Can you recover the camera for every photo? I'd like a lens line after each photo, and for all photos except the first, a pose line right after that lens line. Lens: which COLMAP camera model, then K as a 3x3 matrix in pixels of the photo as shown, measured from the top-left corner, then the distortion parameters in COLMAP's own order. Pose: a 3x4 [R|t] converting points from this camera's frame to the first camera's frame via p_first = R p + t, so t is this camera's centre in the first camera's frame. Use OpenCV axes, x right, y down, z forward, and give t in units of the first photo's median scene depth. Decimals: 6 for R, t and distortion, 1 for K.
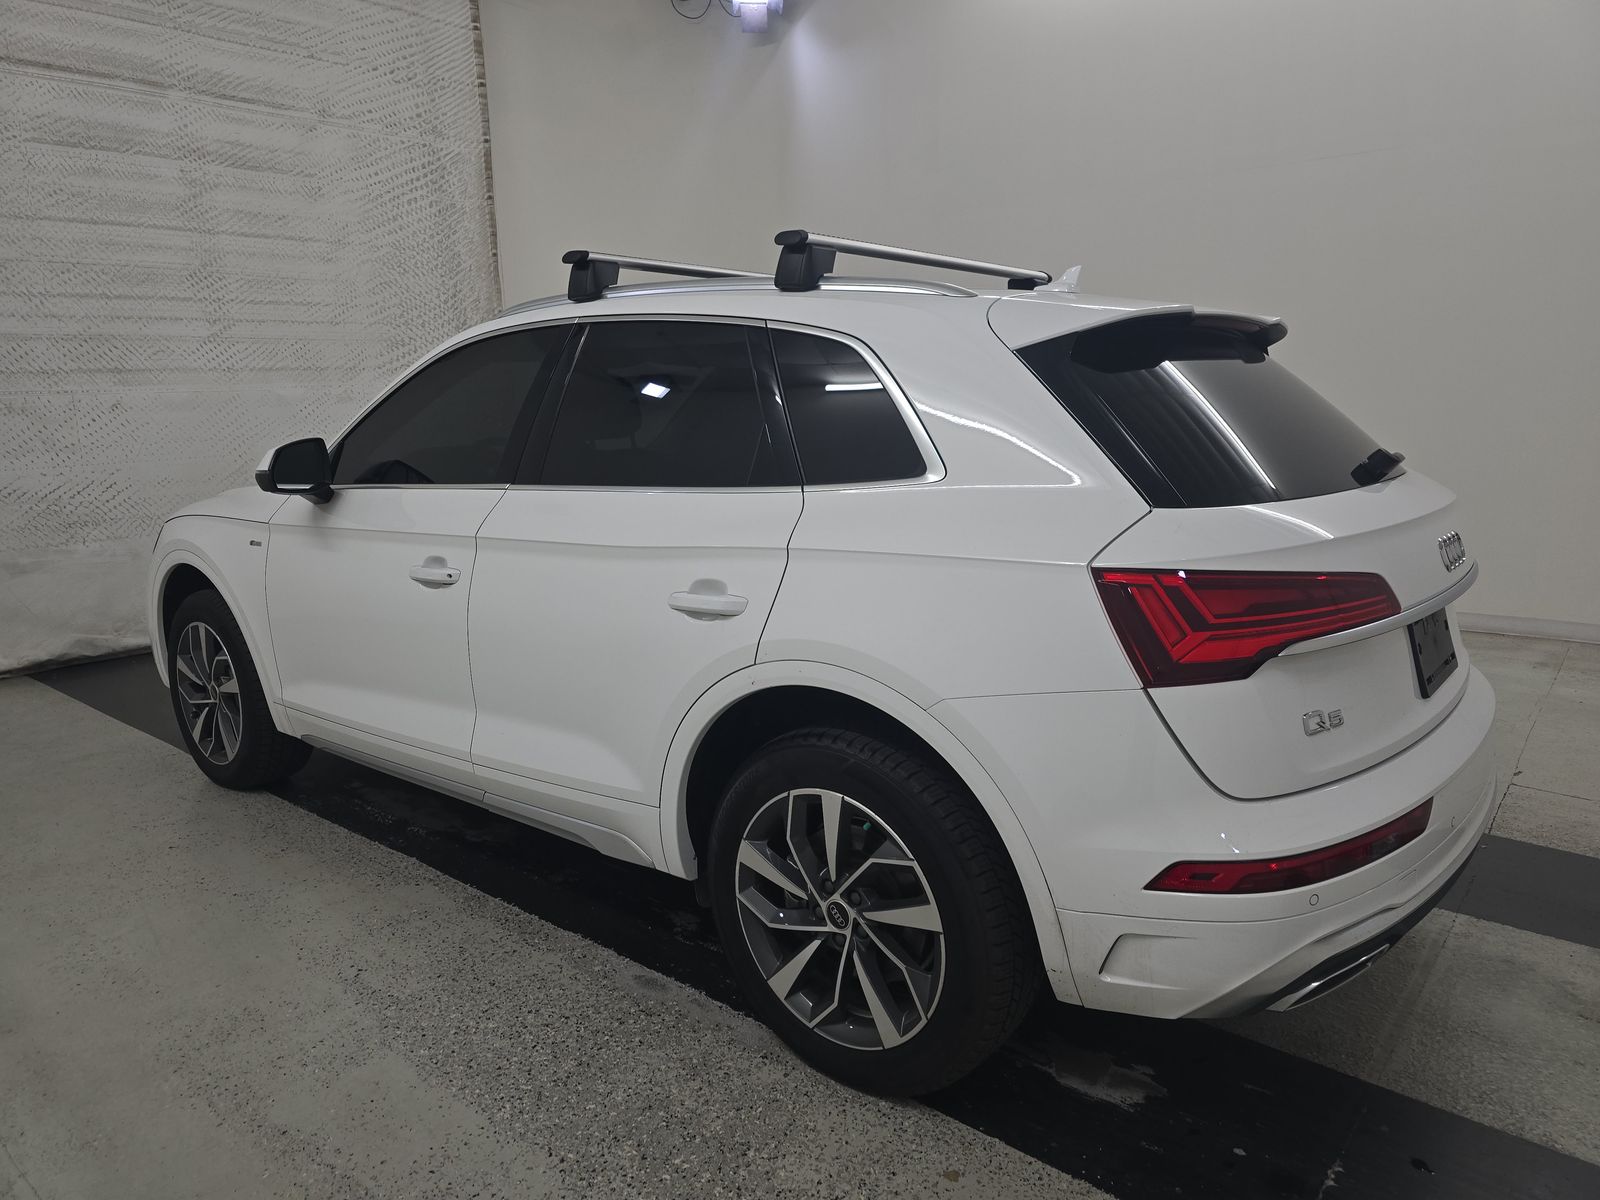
lens RADIAL K [[1062.5, 0, 813.4], [0, 1062.5, 597.3], [0, 0, 1]] dist [0.029166, -0.027104]
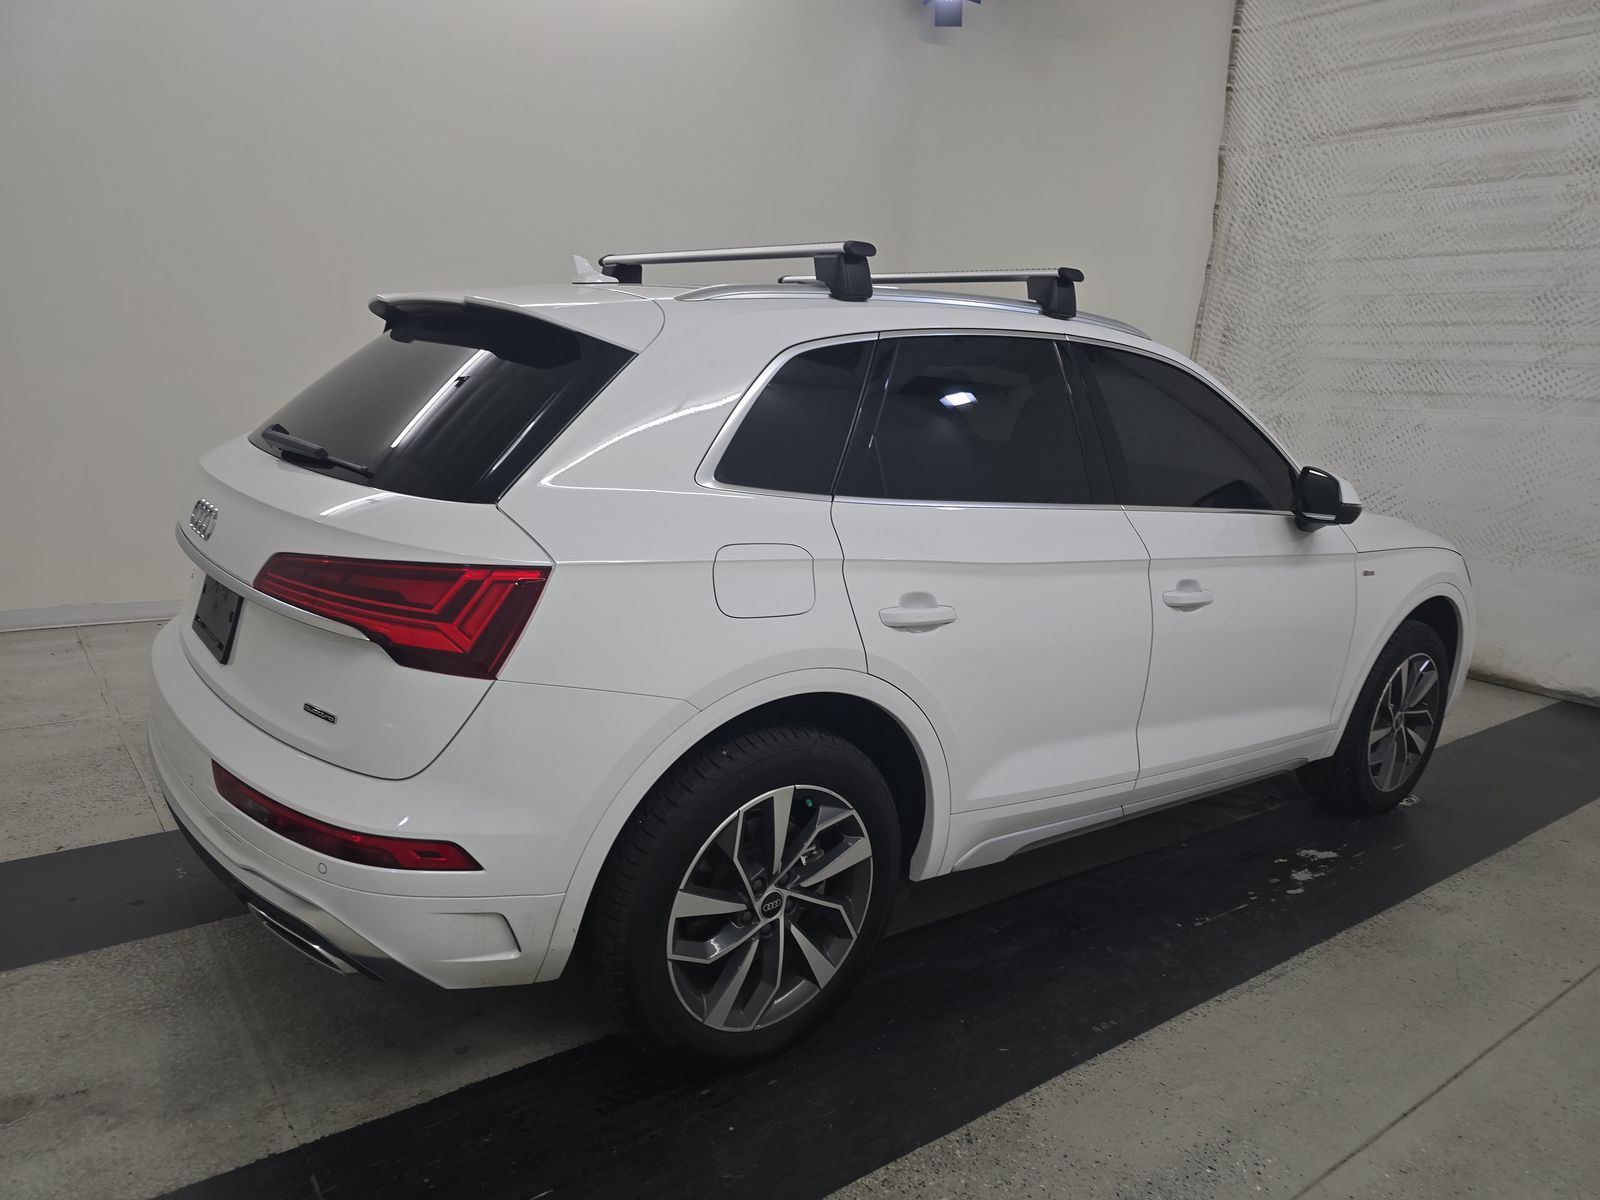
lens RADIAL K [[1062.5, 0, 801.2], [0, 1062.5, 597.3], [0, 0, 1]] dist [0.029166, -0.027104]
pose [[-0.220250, 0.213448, -0.951803, 0.509579], [-0.236602, 0.934935, 0.264416, -0.146766], [0.946314, 0.283436, -0.155417, 0.596190]]
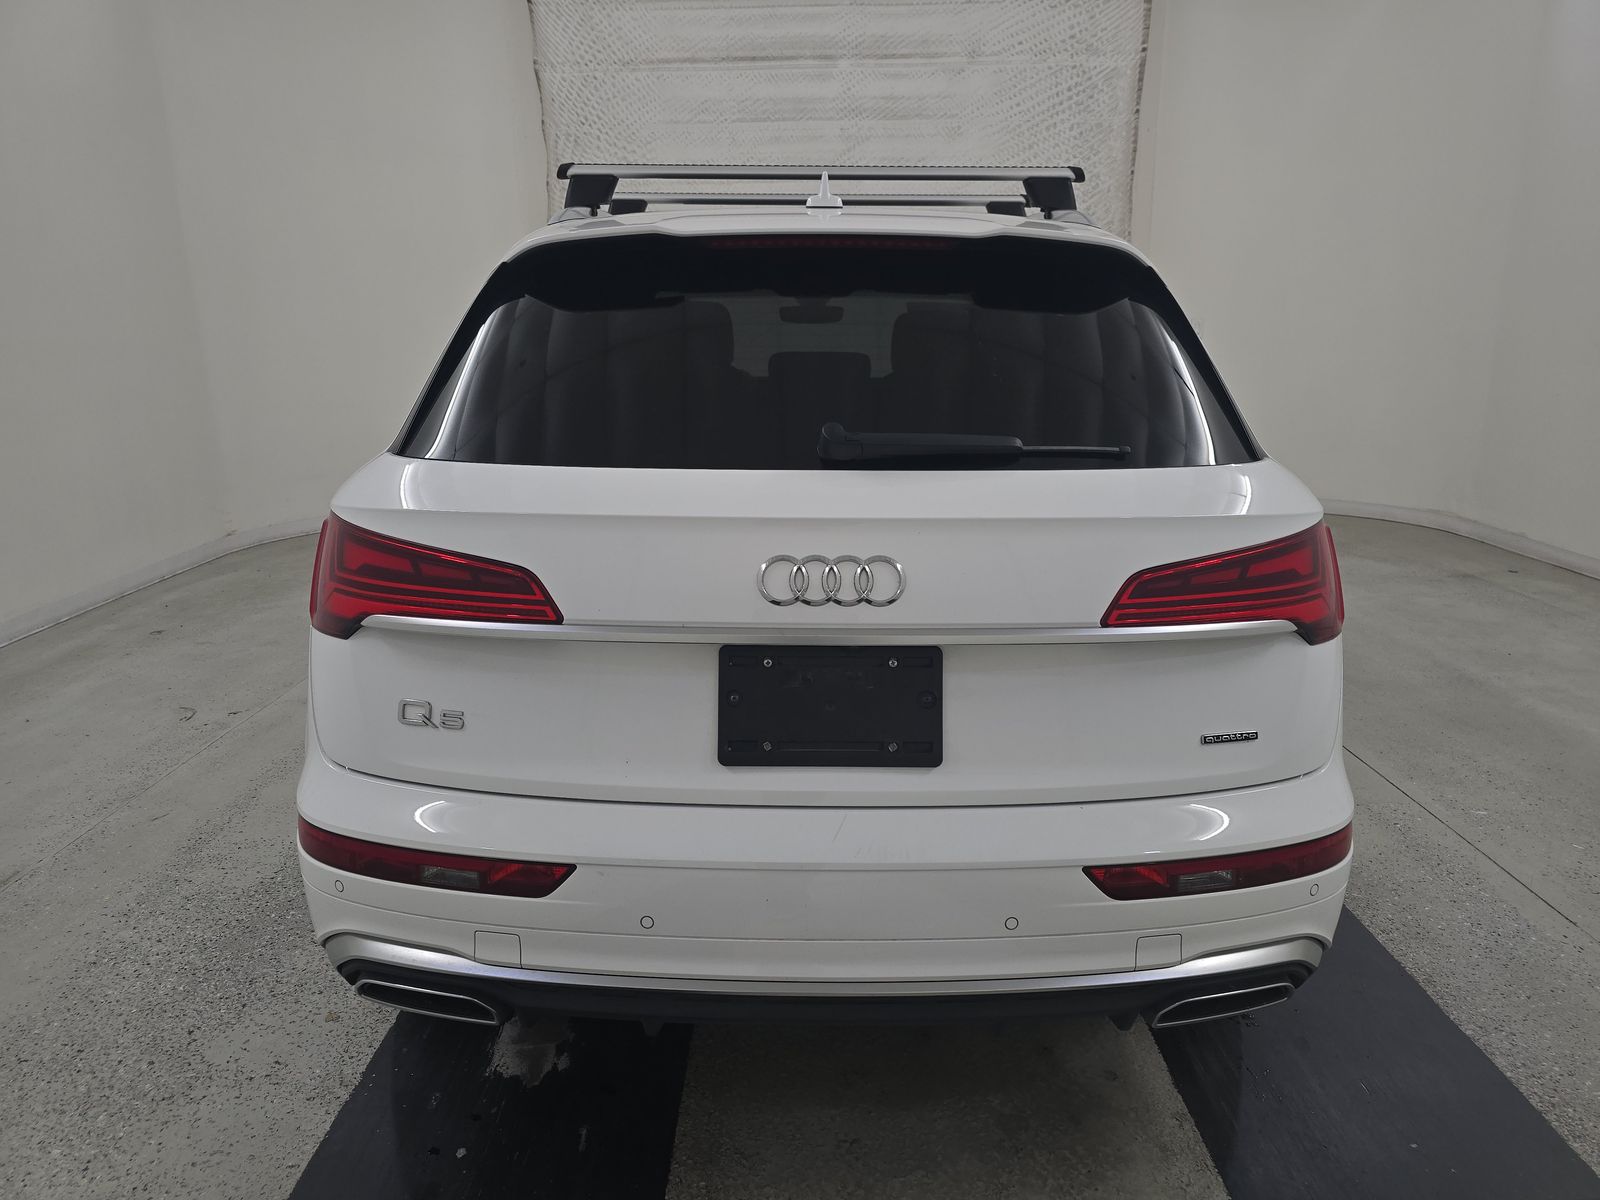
lens RADIAL K [[1062.5, 0, 797.3], [0, 1062.5, 600.7], [0, 0, 1]] dist [0.029166, -0.027104]
pose [[0.642965, 0.204933, -0.737970, 0.358608], [-0.151768, 0.978522, 0.139504, -0.039581], [0.750708, 0.022305, 0.660257, 0.180301]]
